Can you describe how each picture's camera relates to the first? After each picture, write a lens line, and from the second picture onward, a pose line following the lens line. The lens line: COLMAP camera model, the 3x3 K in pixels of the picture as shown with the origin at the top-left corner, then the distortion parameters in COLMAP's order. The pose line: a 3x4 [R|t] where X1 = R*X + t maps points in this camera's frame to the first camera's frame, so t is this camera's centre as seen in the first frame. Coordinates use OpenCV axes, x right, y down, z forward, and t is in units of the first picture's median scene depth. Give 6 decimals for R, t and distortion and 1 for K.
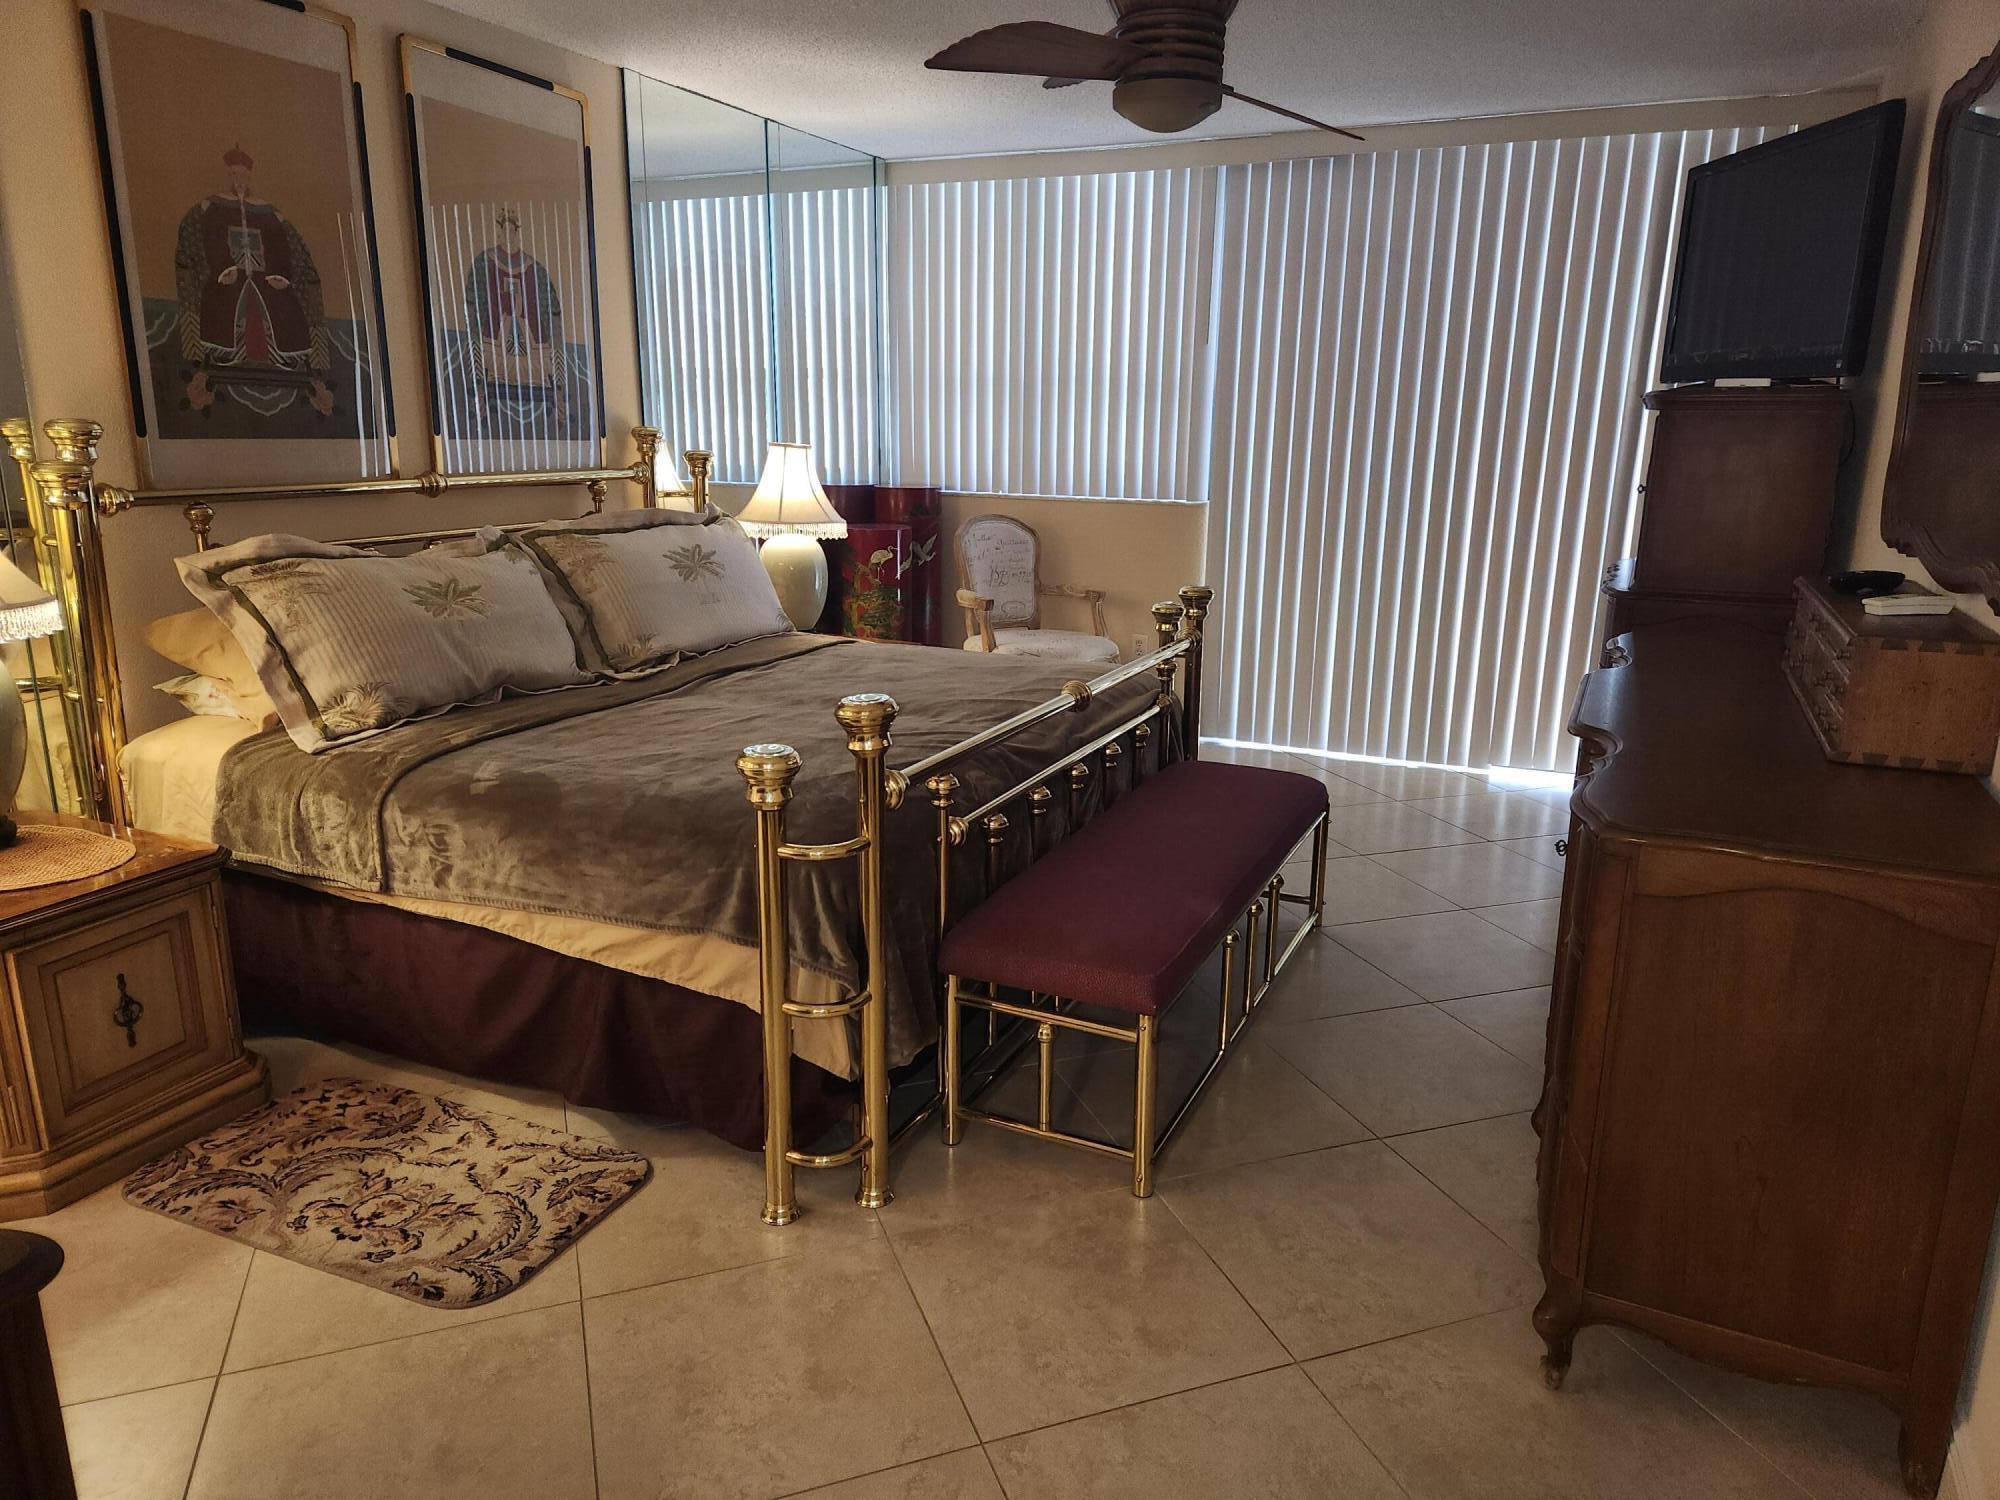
lens RADIAL K [[1325.3, 0, 999.1], [0, 1325.3, 752.7], [0, 0, 1]] dist [0.076393, -0.061967]
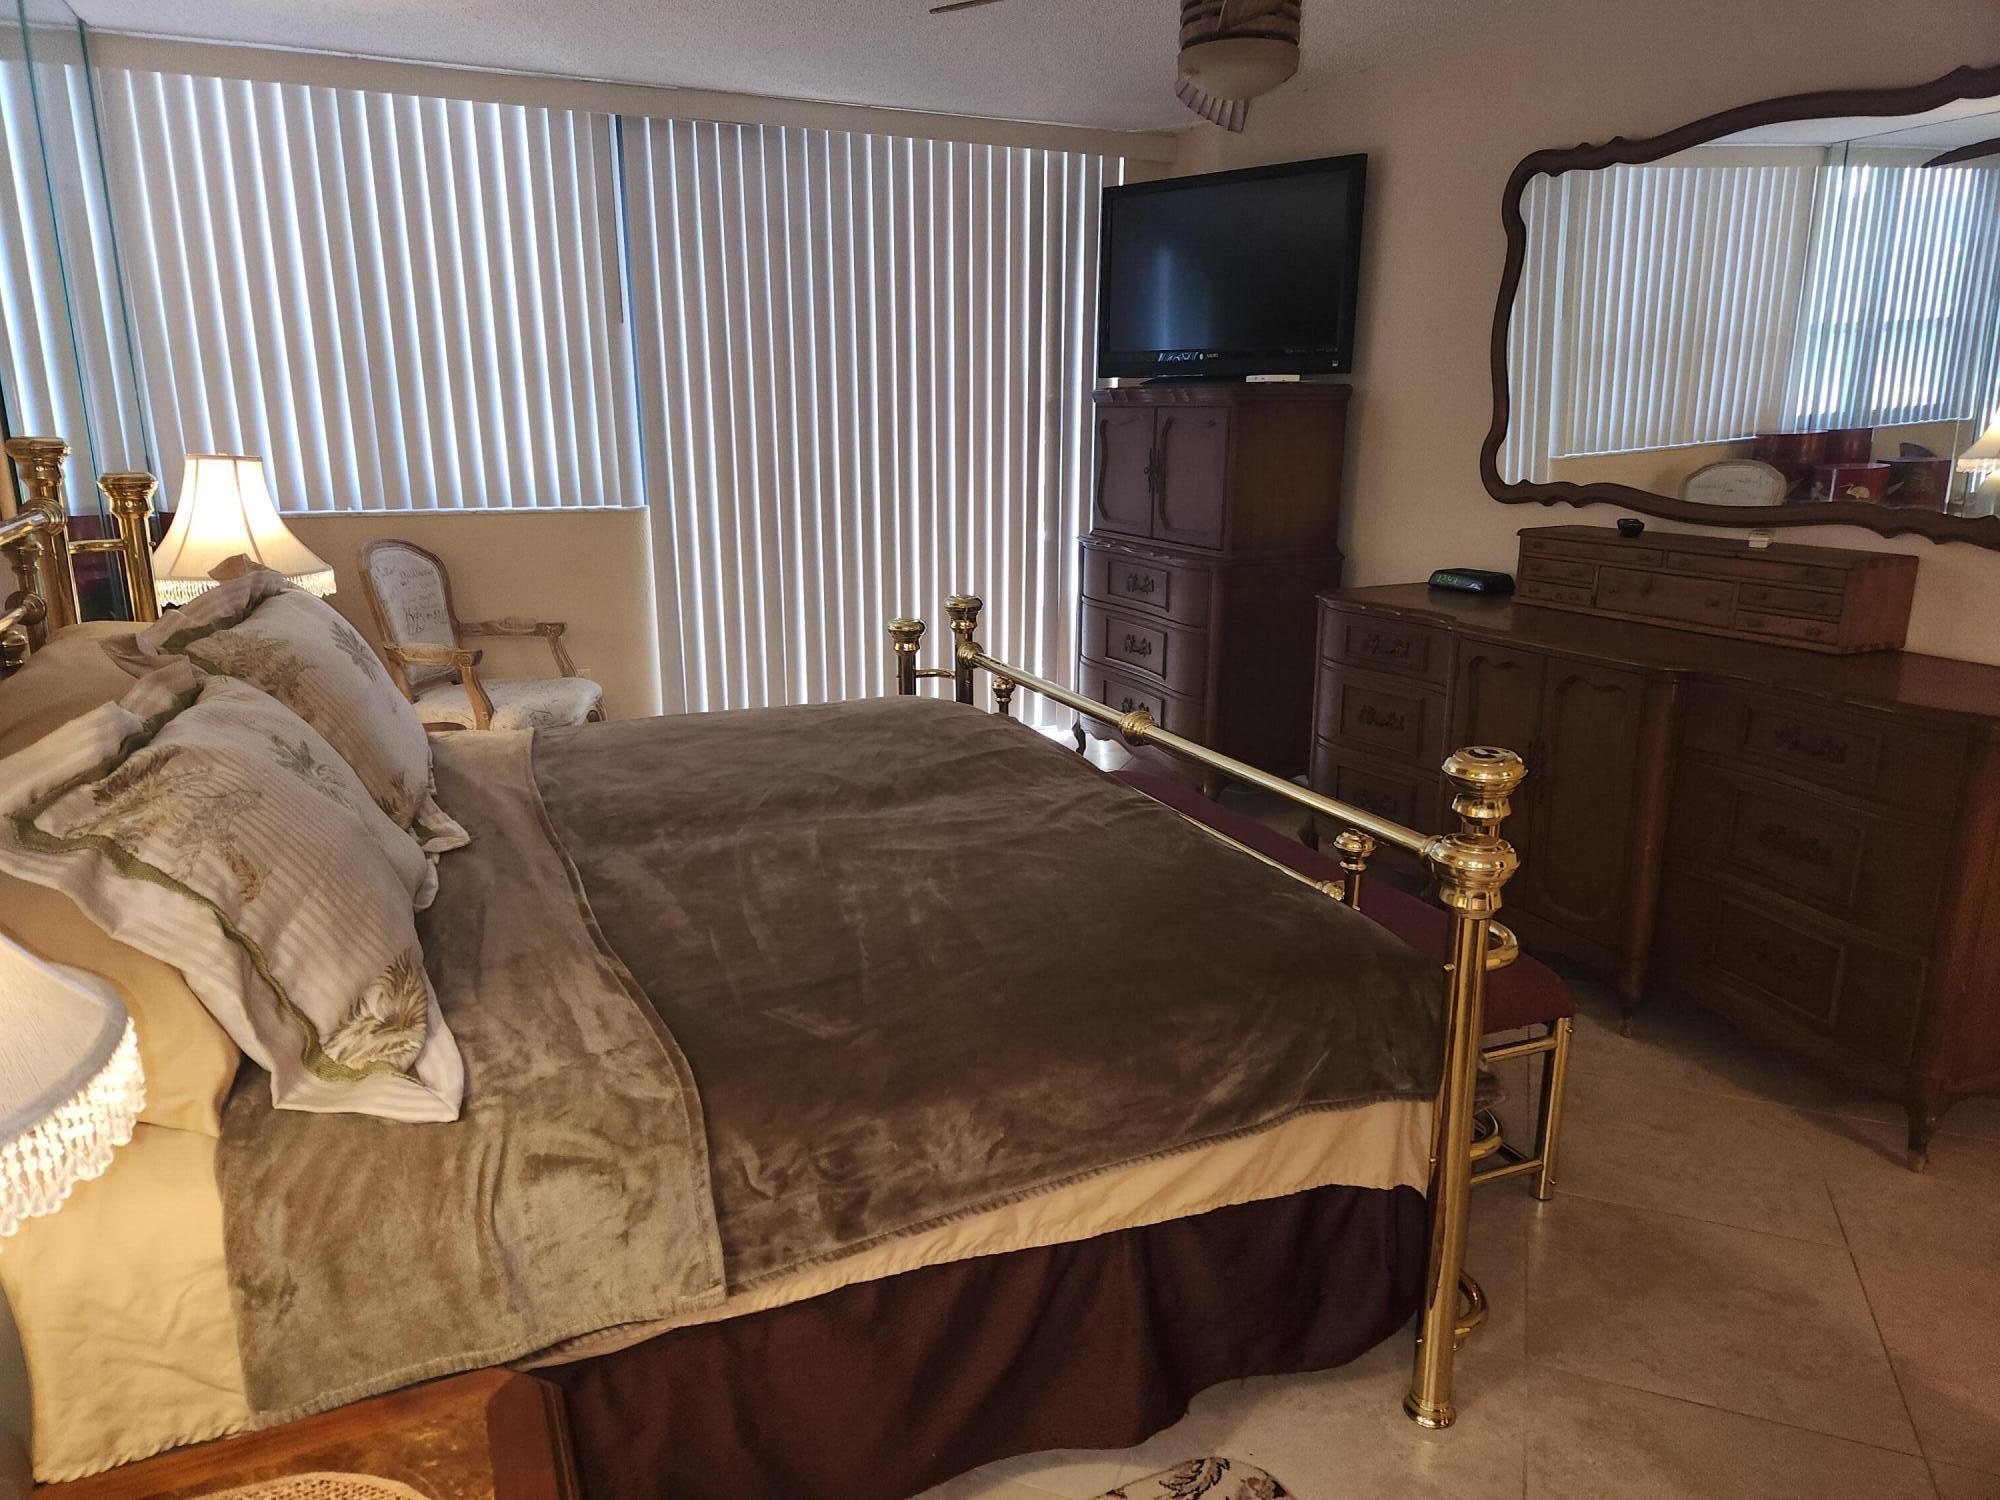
lens RADIAL K [[1325.3, 0, 1002.4], [0, 1325.3, 746.8], [0, 0, 1]] dist [0.076393, -0.061967]
pose [[0.666728, -0.195934, 0.719085, -0.600219], [0.190758, 0.977549, 0.089492, -0.118807], [-0.720476, 0.077504, 0.689136, 0.425395]]
